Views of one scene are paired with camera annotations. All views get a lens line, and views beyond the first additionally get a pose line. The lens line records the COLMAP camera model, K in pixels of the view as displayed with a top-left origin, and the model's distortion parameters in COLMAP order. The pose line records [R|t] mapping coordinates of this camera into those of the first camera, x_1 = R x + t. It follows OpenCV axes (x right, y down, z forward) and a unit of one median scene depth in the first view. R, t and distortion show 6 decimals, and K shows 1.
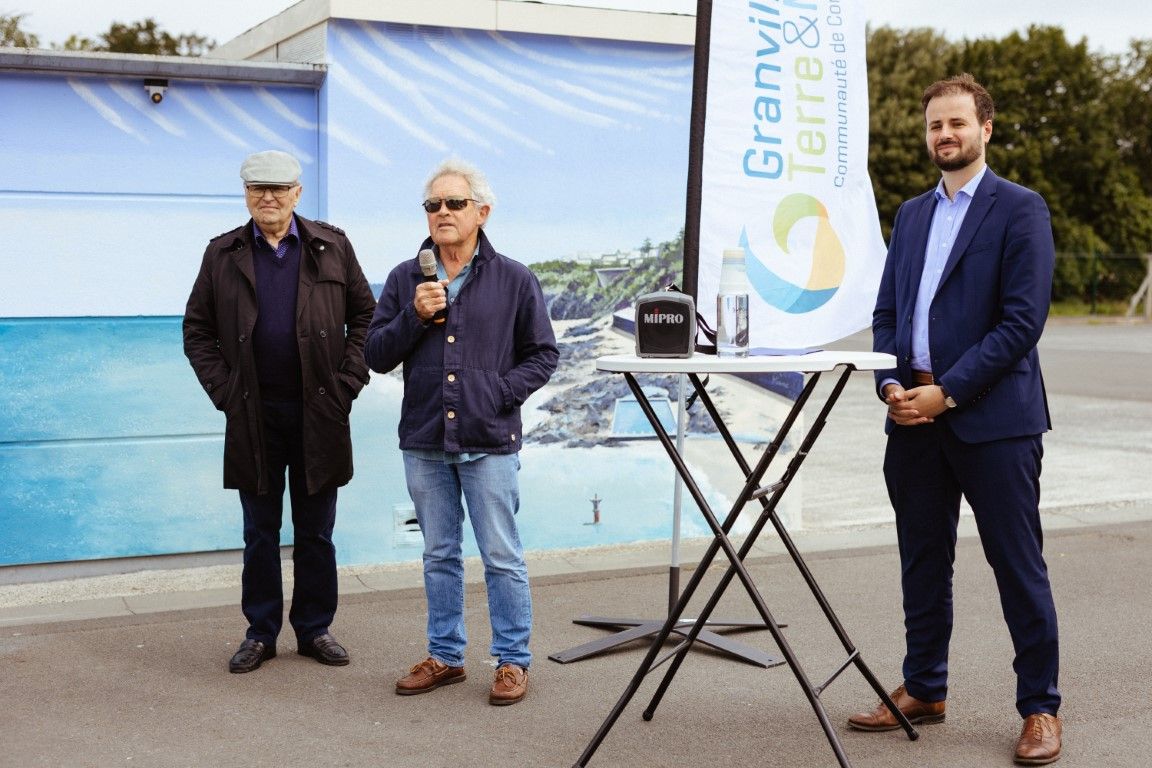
lens RADIAL K [[1490.9, 0, 577.8], [0, 1490.9, 367.3], [0, 0, 1]] dist [-0.002213, -0.030799]
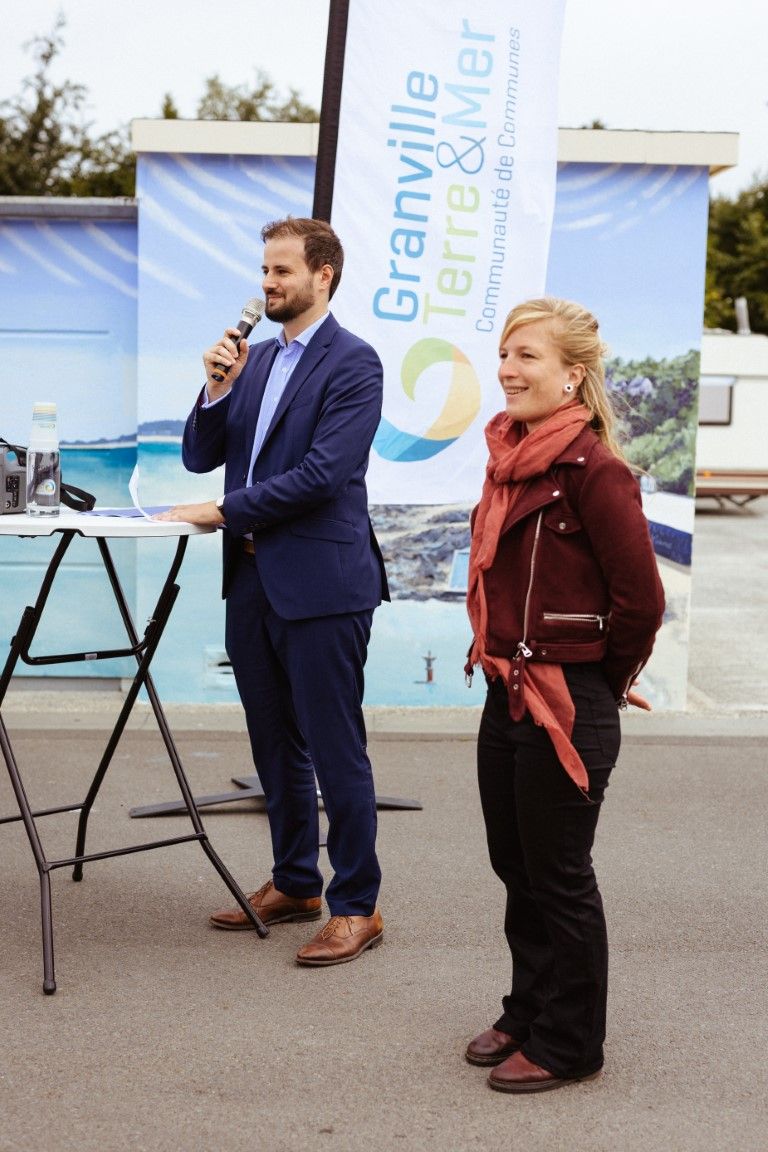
lens RADIAL K [[1637.7, 0, 459.8], [0, 1637.7, 552.7], [0, 0, 1]] dist [0.002950, 0.006055]
pose [[0.919267, 0.054089, -0.389901, 0.459360], [-0.040457, 0.998251, 0.043098, -0.023027], [0.391550, -0.023844, 0.919848, 0.072226]]
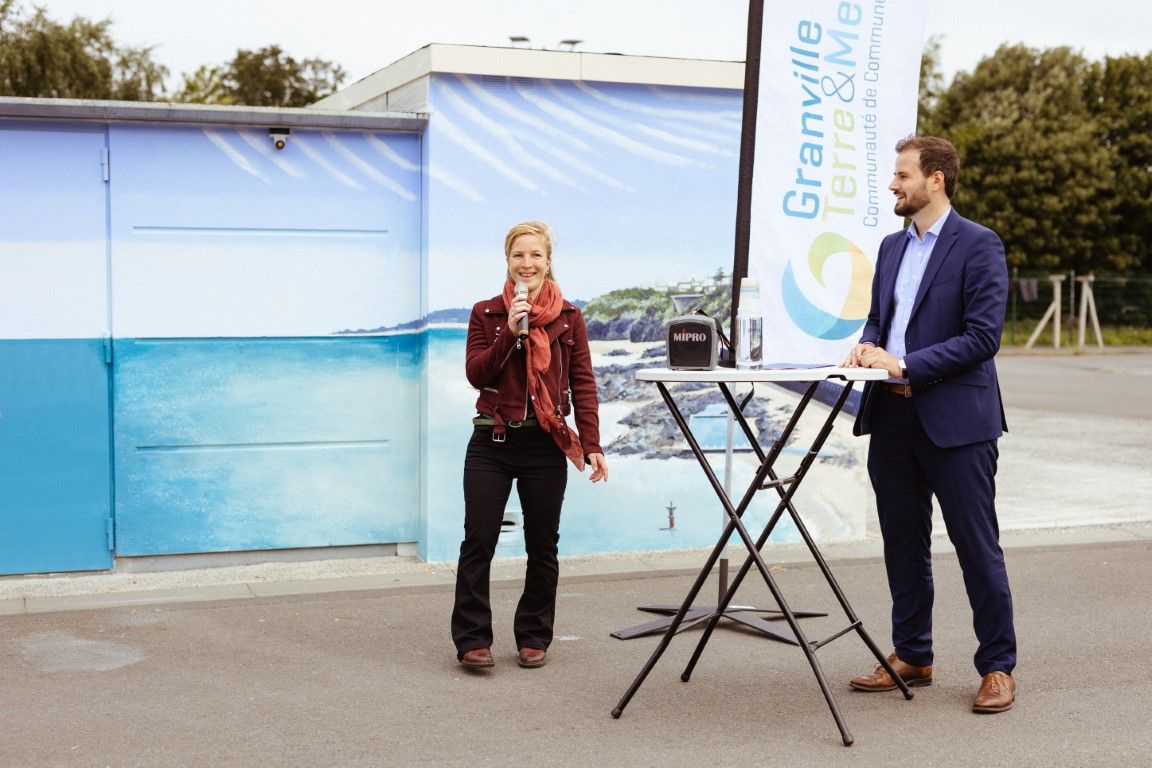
lens RADIAL K [[1556.8, 0, 576.0], [0, 1556.8, 384.0], [0, 0, 1]] dist [-0.024658, 0.002684]
pose [[0.996182, 0.005717, -0.087114, 0.044650], [-0.006438, 0.999947, -0.007991, 0.009010], [0.087063, 0.008521, 0.996166, -0.153009]]
